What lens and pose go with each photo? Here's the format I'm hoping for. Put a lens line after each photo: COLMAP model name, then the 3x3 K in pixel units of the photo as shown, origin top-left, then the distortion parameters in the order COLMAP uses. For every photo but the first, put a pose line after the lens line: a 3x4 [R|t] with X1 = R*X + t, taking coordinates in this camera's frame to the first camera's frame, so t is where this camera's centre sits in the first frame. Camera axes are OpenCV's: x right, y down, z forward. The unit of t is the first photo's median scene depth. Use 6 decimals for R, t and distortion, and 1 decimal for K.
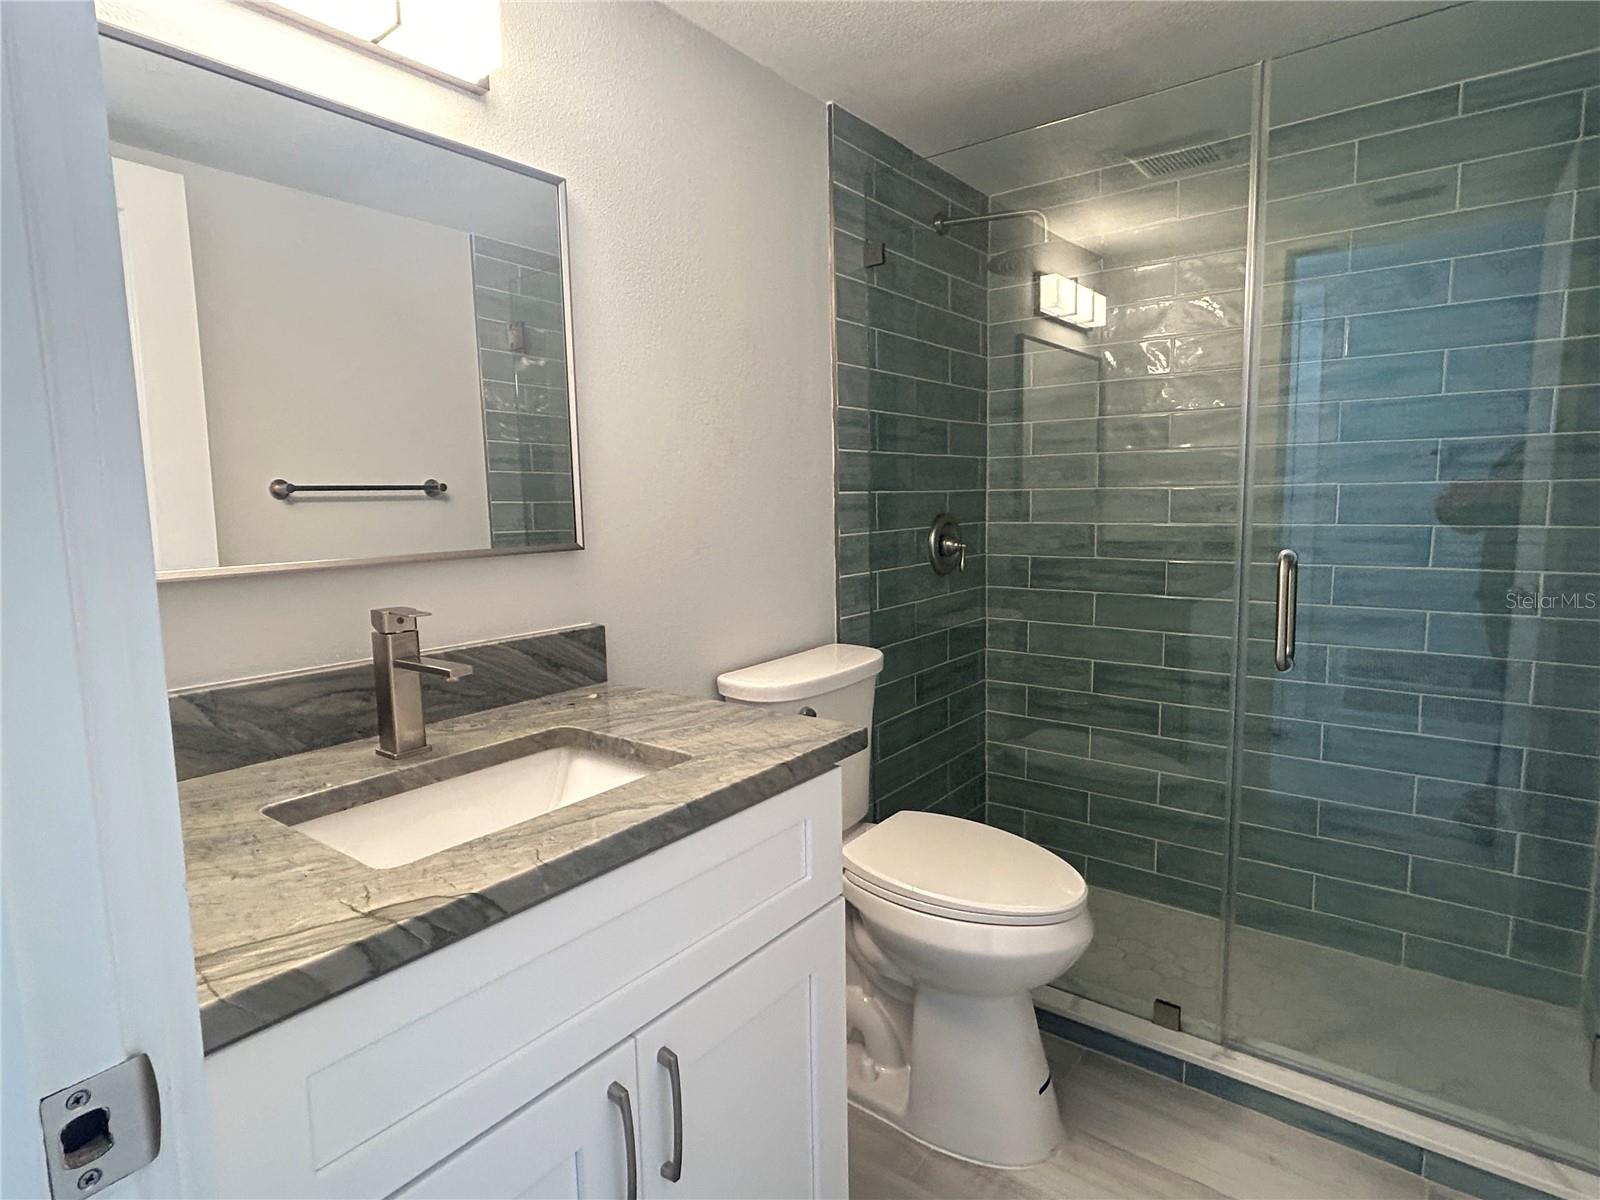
lens RADIAL K [[865.2, 0, 804.6], [0, 865.2, 593.8], [0, 0, 1]] dist [0.001782, 0.008025]
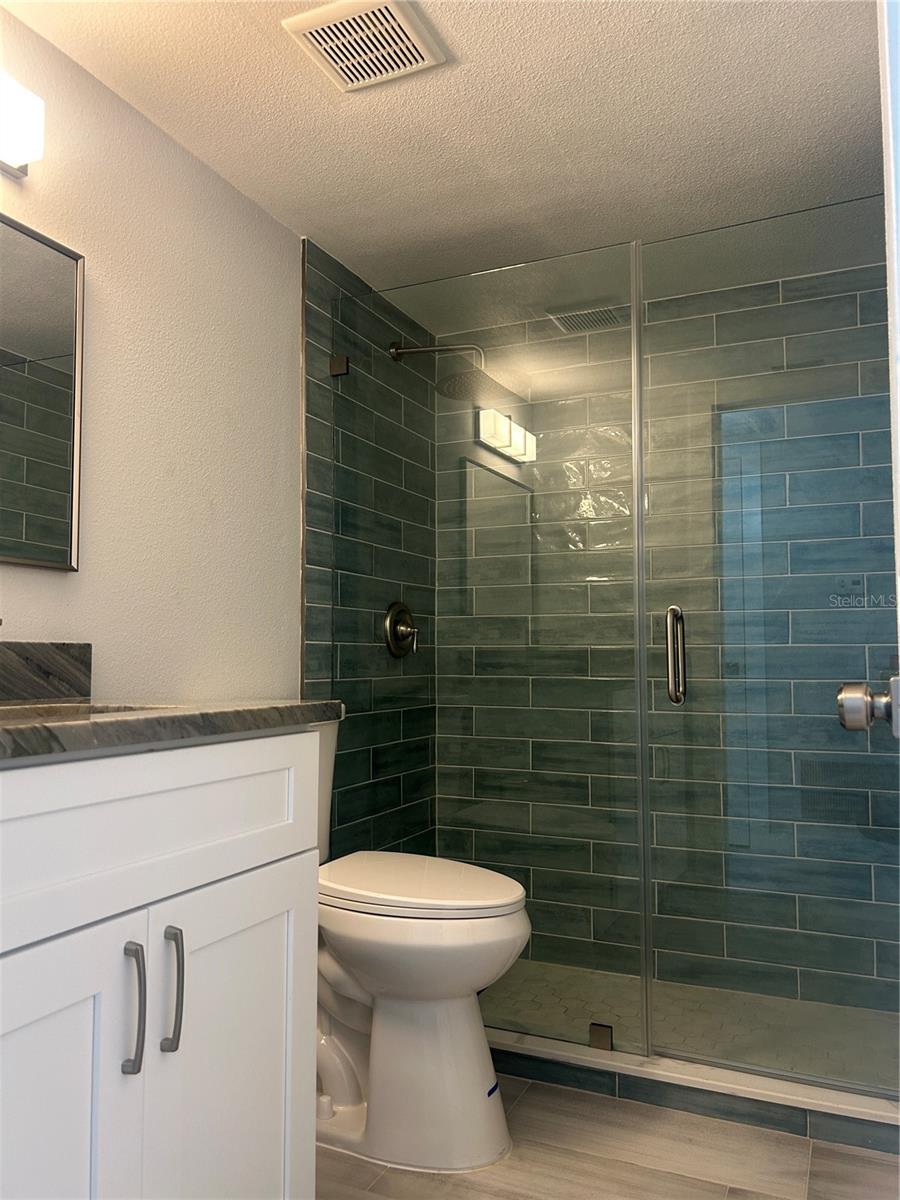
lens RADIAL K [[909.5, 0, 445.9], [0, 909.5, 604.9], [0, 0, 1]] dist [0.075113, -0.077521]
pose [[0.975745, 0.030463, 0.216780, -0.037200], [0.008522, 0.984233, -0.176669, 0.144891], [-0.218744, 0.174231, 0.960101, -0.153946]]
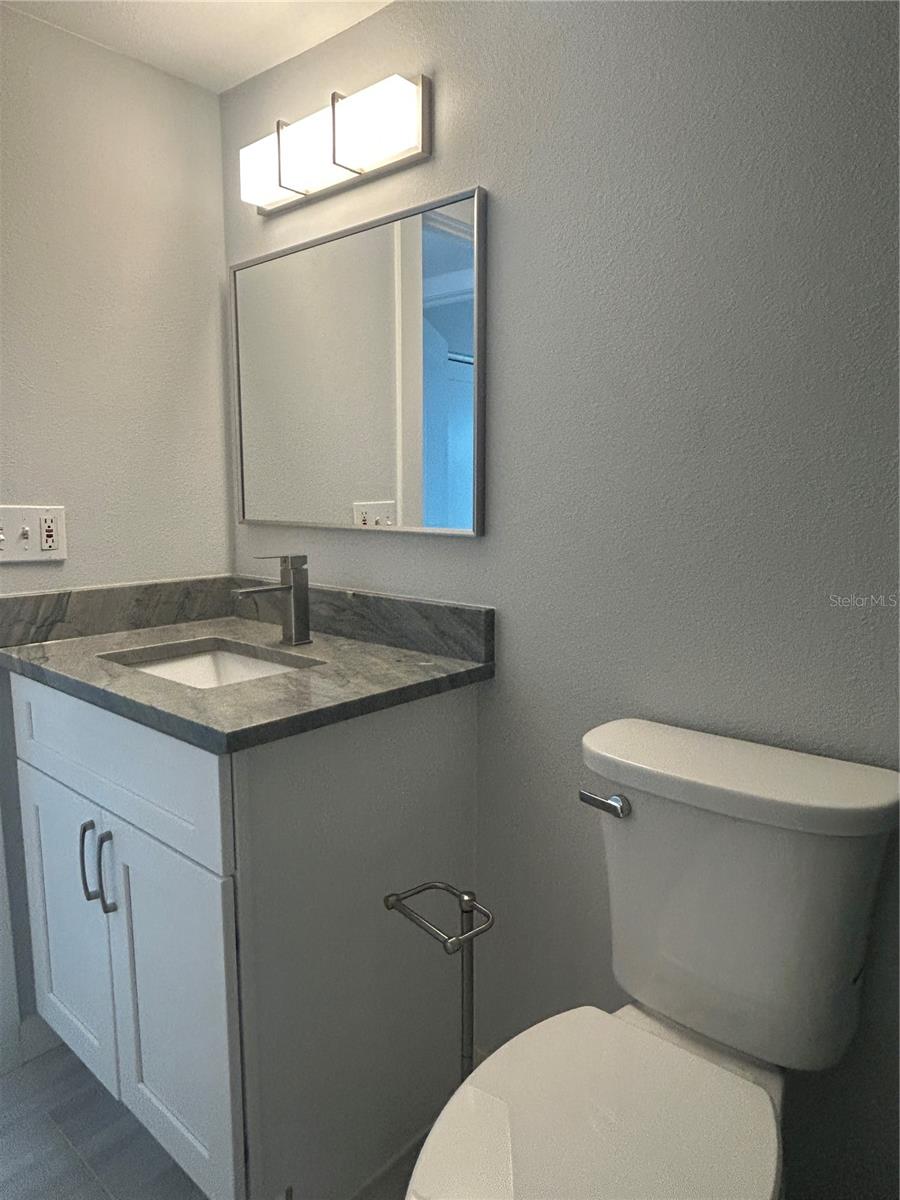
lens RADIAL K [[773.7, 0, 455.5], [0, 773.7, 592.8], [0, 0, 1]] dist [-0.002281, -0.017842]
pose [[-0.070257, 0.153895, -0.985586, 0.518186], [-0.114160, 0.980296, 0.161207, -0.099372], [0.990975, 0.123840, -0.051304, 0.750995]]
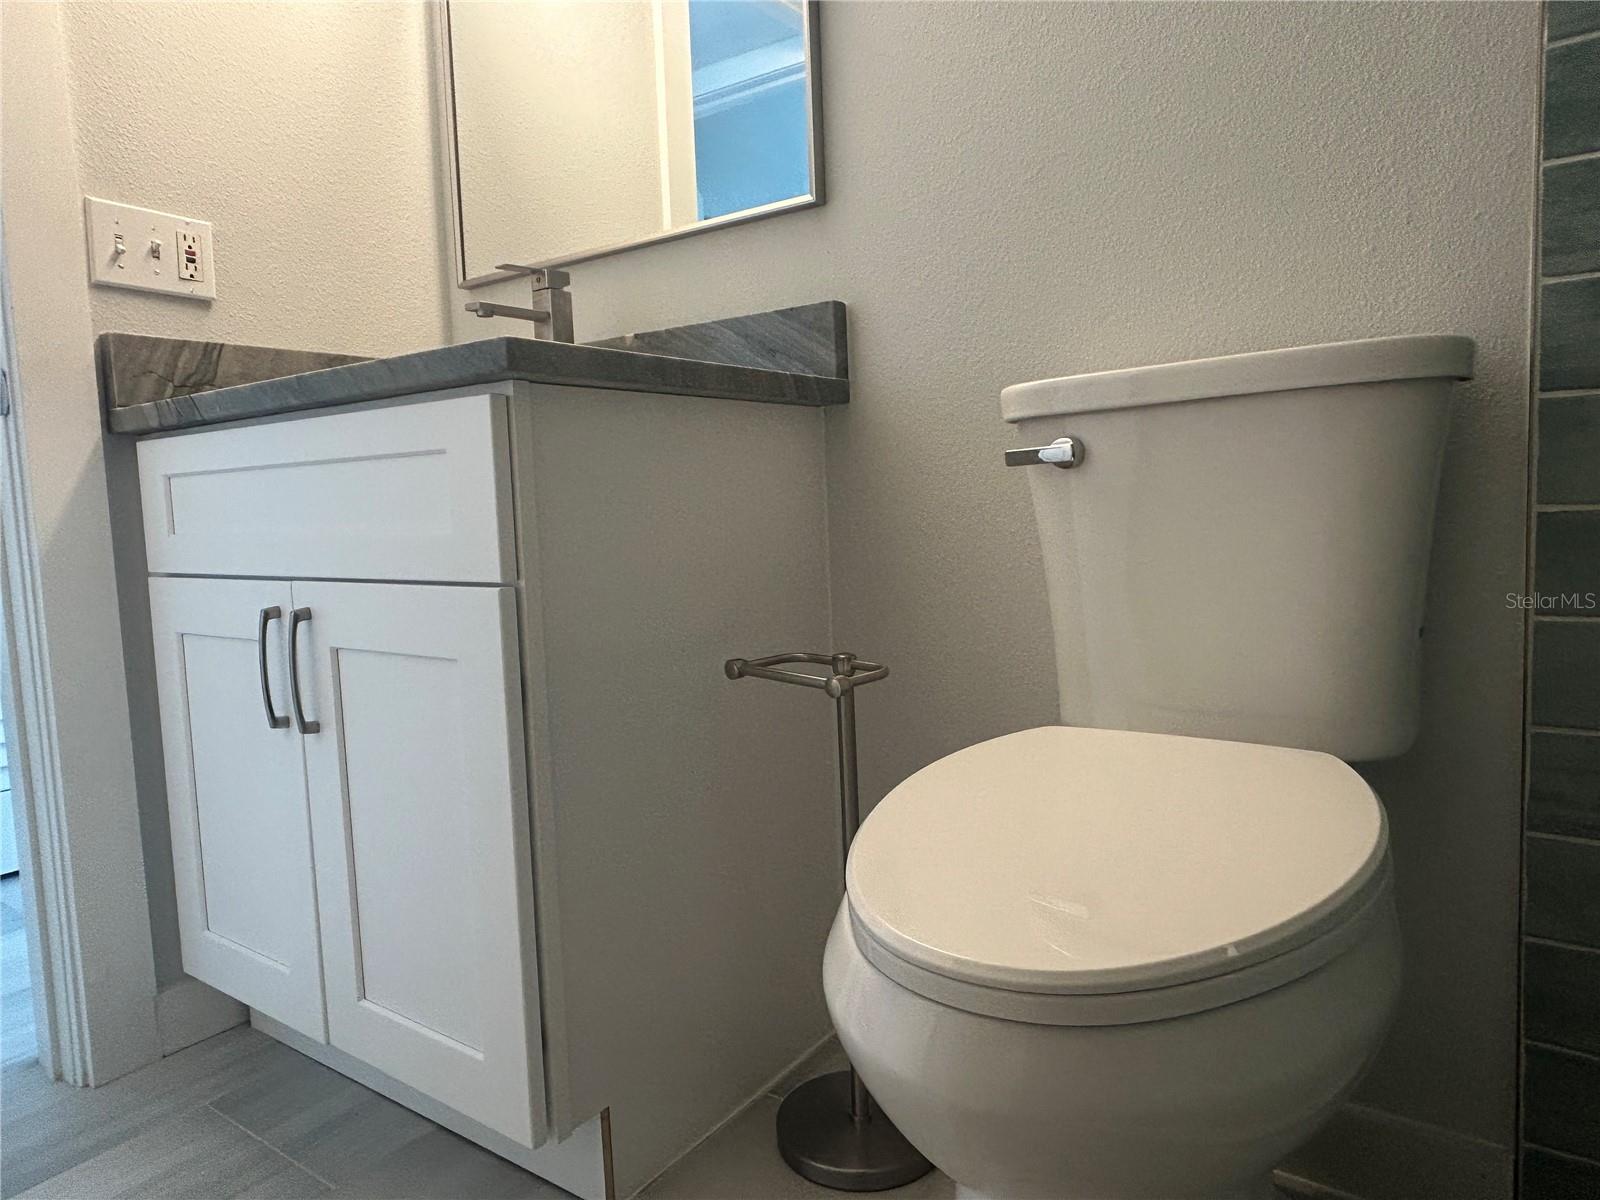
lens RADIAL K [[1031.7, 0, 789.3], [0, 1031.7, 589.3], [0, 0, 1]] dist [-0.002281, -0.017842]
pose [[0.018937, 0.102959, -0.994505, 0.512909], [-0.071590, 0.992270, 0.101364, 0.147371], [0.997254, 0.069277, 0.026161, 0.709967]]
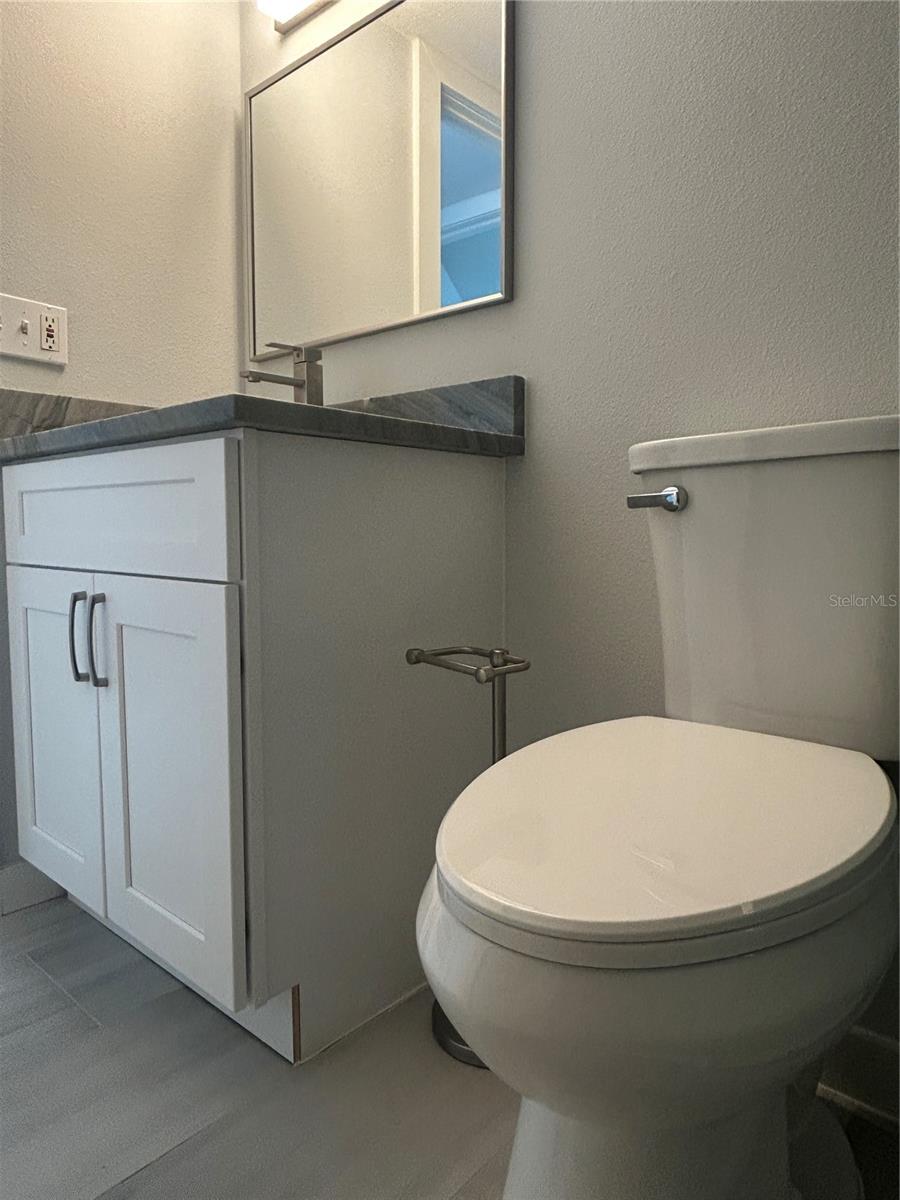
lens RADIAL K [[773.7, 0, 462.9], [0, 773.7, 598.1], [0, 0, 1]] dist [-0.002281, -0.017842]
pose [[-0.078444, 0.102503, -0.991635, 0.492071], [-0.110433, 0.987685, 0.110831, 0.144228], [0.990783, 0.118203, -0.066158, 0.765791]]
